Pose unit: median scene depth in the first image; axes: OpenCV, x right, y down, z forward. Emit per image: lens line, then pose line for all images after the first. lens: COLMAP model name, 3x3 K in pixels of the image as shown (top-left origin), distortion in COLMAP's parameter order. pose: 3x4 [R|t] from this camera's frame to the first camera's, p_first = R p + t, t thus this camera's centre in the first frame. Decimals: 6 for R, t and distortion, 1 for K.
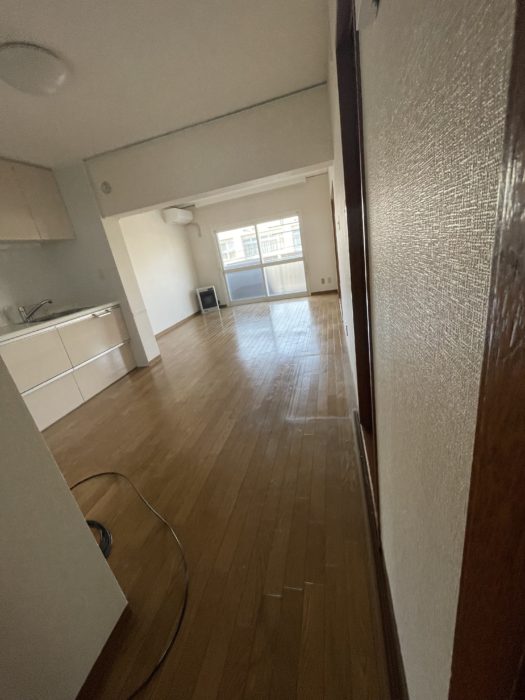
lens RADIAL K [[282.4, 0, 260.5], [0, 282.4, 349.6], [0, 0, 1]] dist [-0.001121, 0.000049]
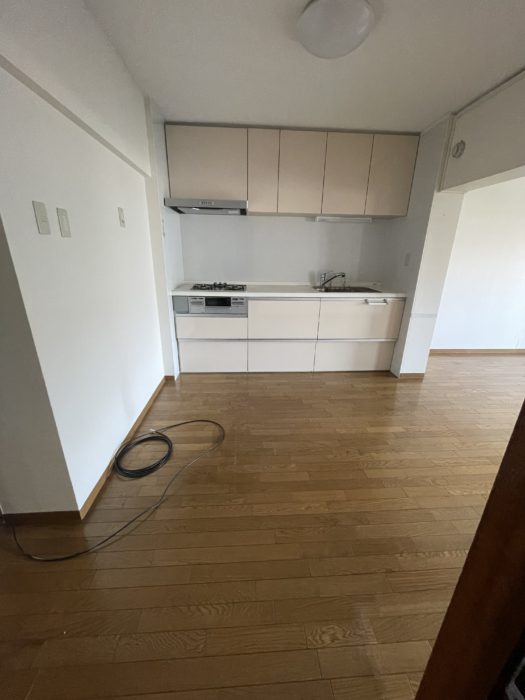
lens RADIAL K [[282.4, 0, 261.7], [0, 282.4, 349.4], [0, 0, 1]] dist [-0.001121, 0.000049]
pose [[0.281120, 0.476057, -0.833272, 0.152878], [-0.379786, 0.852589, 0.358965, -0.166640], [0.881325, 0.215552, 0.420479, 0.294893]]
